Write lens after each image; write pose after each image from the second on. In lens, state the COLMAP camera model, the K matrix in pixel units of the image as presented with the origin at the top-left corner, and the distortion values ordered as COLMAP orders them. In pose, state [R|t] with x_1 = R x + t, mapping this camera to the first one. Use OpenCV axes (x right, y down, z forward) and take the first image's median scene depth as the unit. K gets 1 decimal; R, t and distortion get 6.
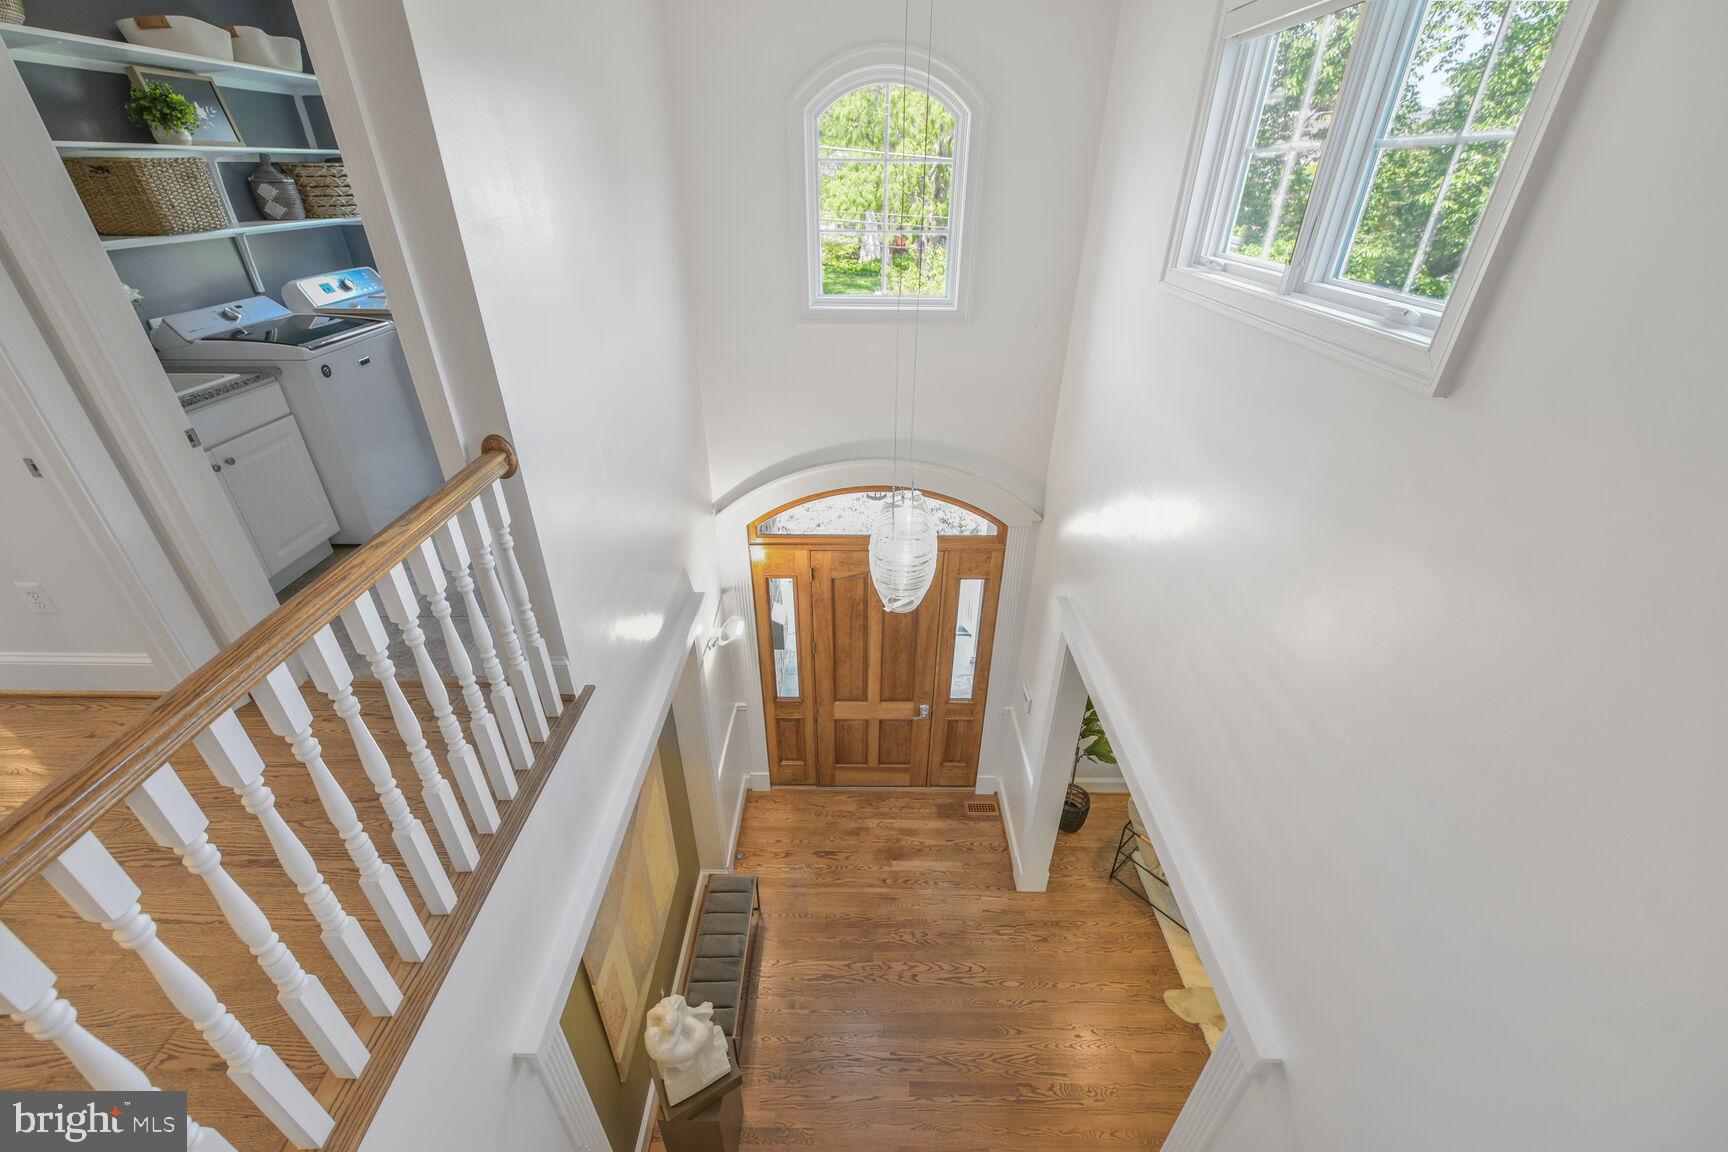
lens RADIAL K [[693.3, 0, 862.0], [0, 693.3, 575.2], [0, 0, 1]] dist [-0.014135, -0.000185]
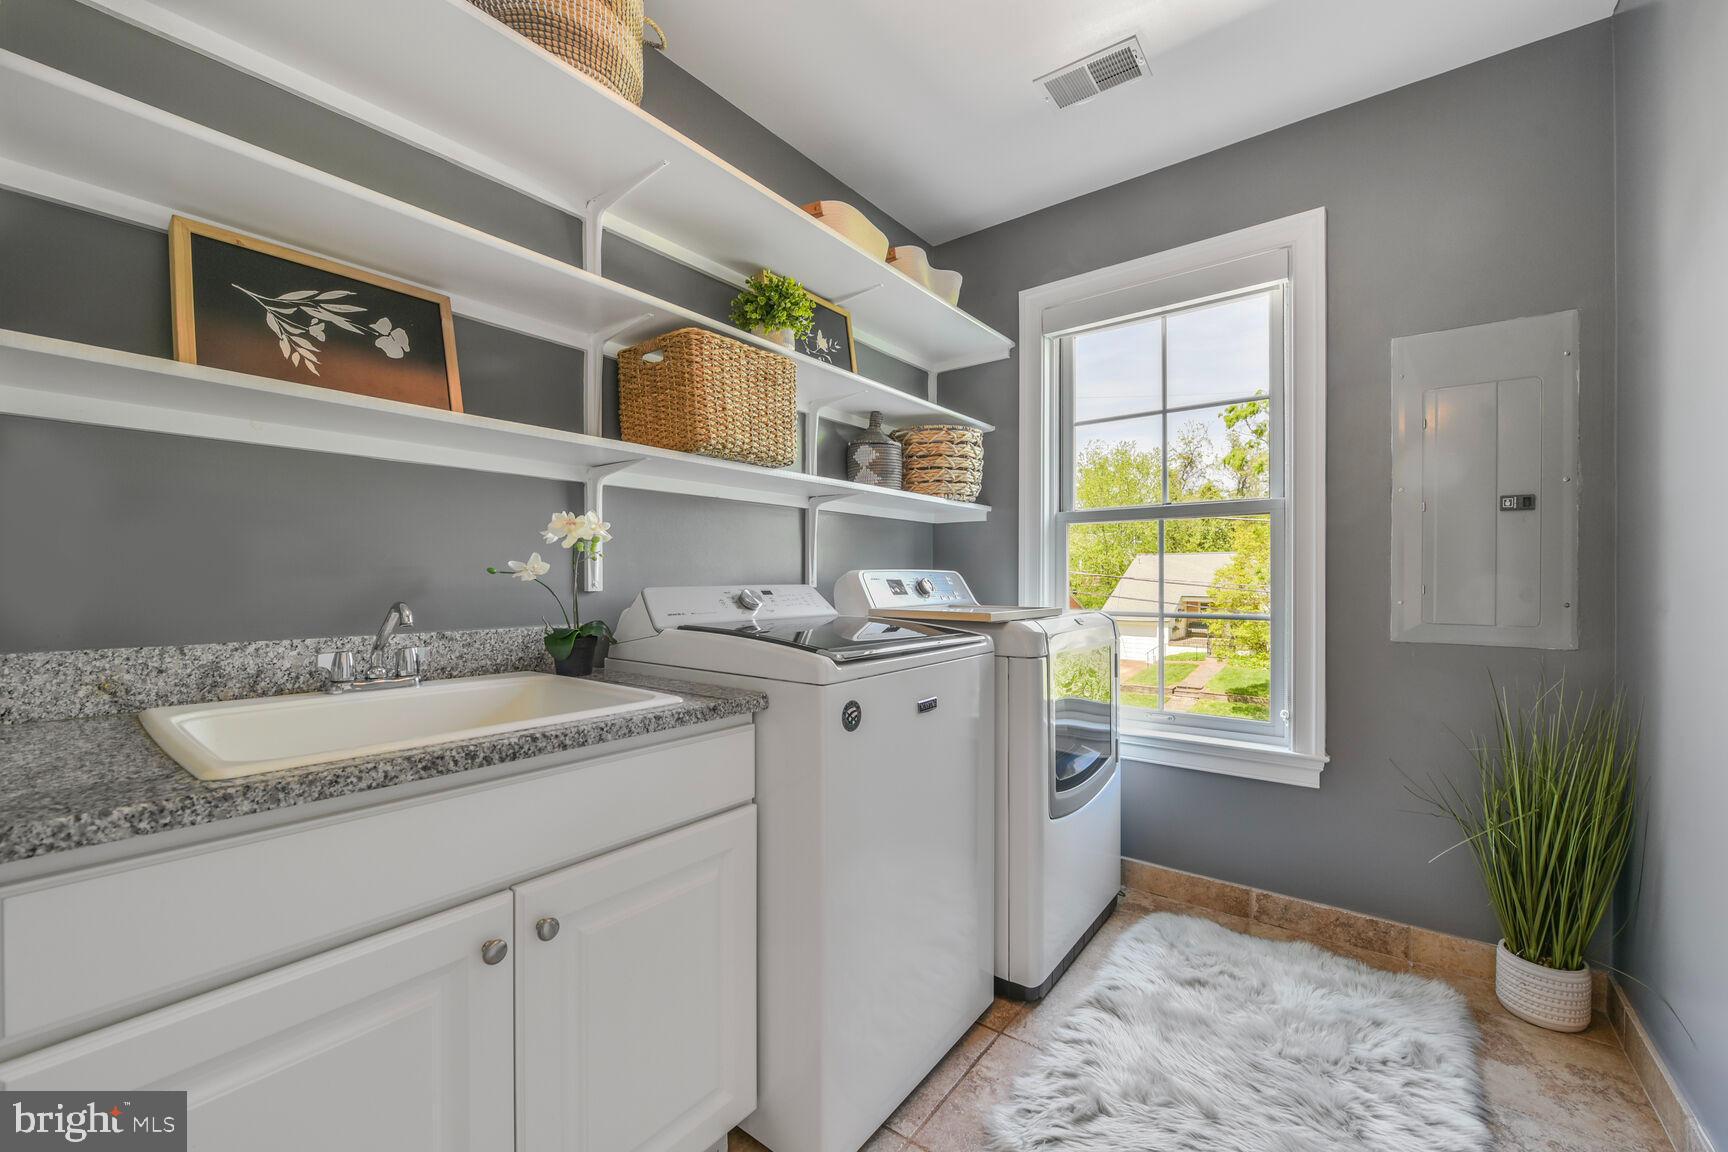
lens RADIAL K [[693.3, 0, 865.4], [0, 693.3, 577.2], [0, 0, 1]] dist [-0.014135, -0.000185]
pose [[0.793030, -0.006459, -0.609148, -0.445542], [-0.301169, 0.865038, -0.401255, -0.176353], [0.529528, 0.501664, 0.684056, 0.582640]]
